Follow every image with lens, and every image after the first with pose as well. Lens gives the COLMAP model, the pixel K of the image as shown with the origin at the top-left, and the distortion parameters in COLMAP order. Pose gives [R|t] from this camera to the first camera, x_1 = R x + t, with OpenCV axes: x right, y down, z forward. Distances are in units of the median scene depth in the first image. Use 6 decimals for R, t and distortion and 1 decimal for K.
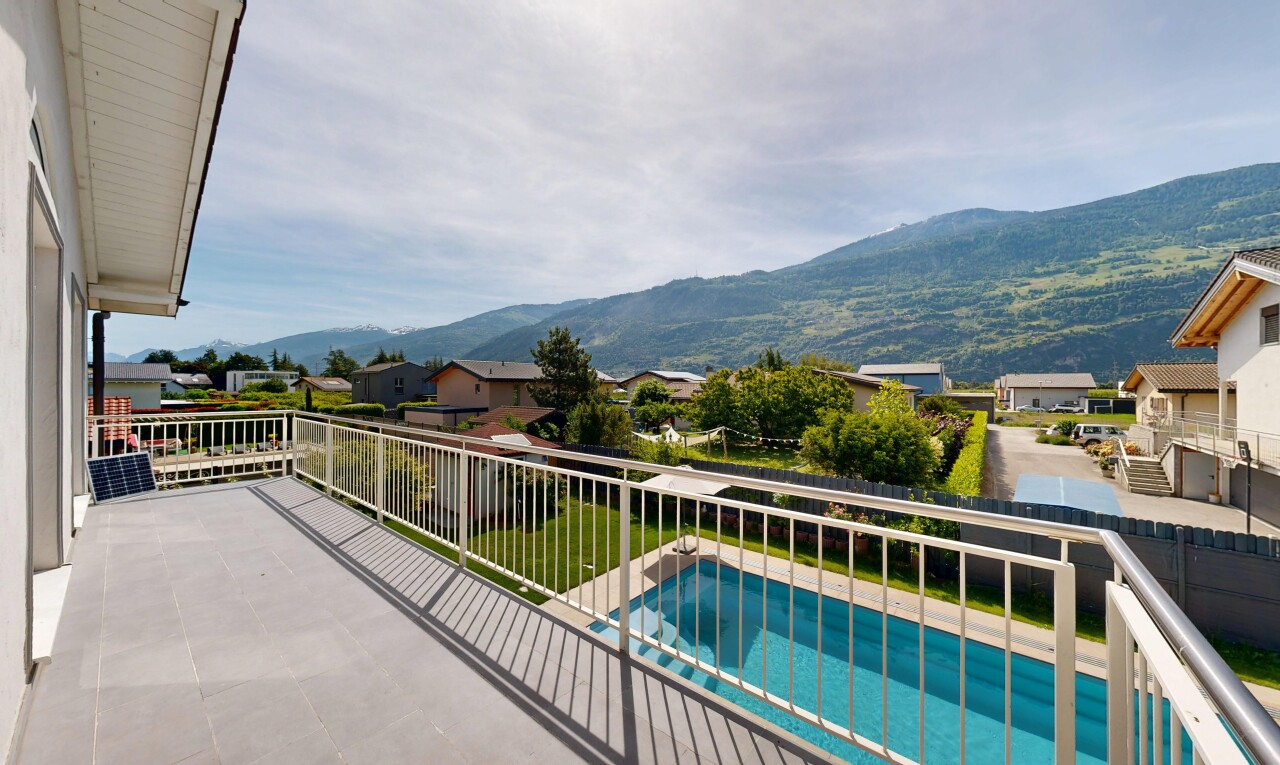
lens RADIAL K [[430.9, 0, 638.5], [0, 430.9, 384.4], [0, 0, 1]] dist [0.001843, 0.000131]
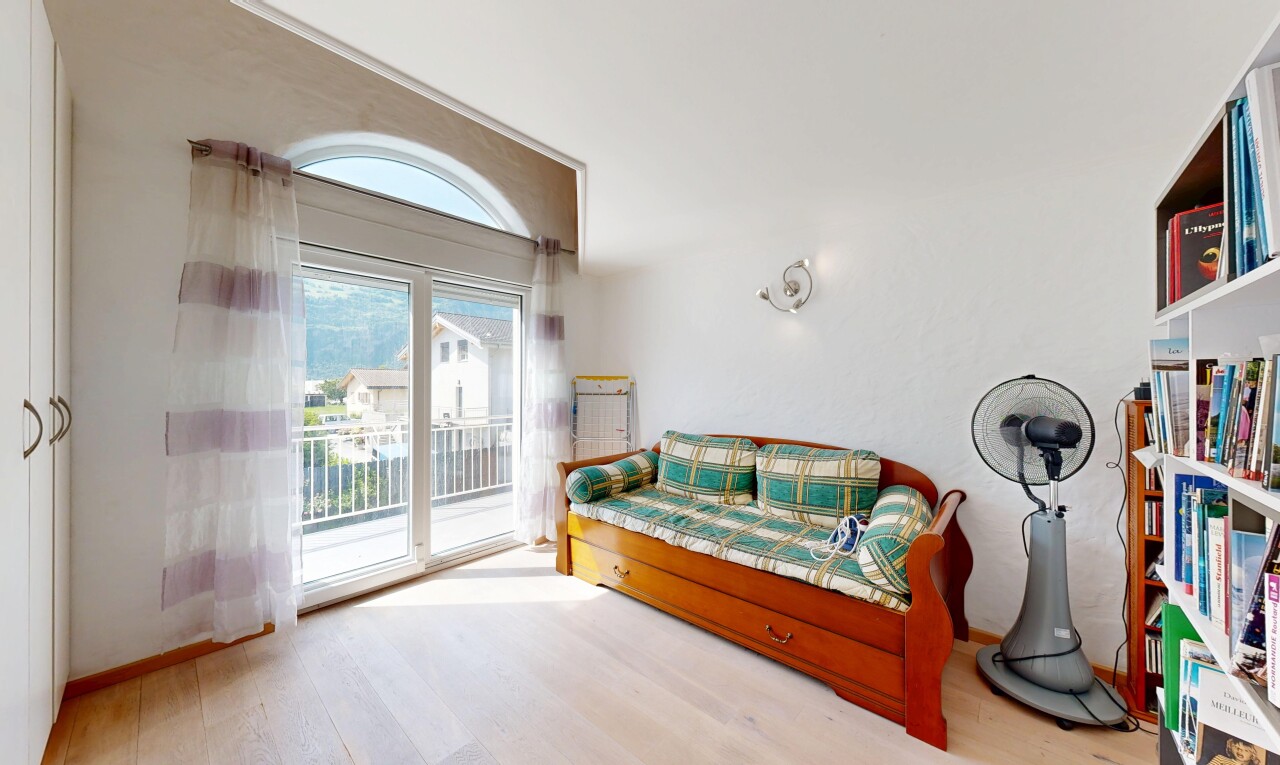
lens RADIAL K [[430.9, 0, 637.4], [0, 430.9, 382.1], [0, 0, 1]] dist [0.001843, 0.000131]
pose [[0.044561, 0.001493, 0.999006, -1.687022], [-0.000526, 0.999999, -0.001471, -0.008043], [-0.999007, -0.000460, 0.044562, 0.411792]]
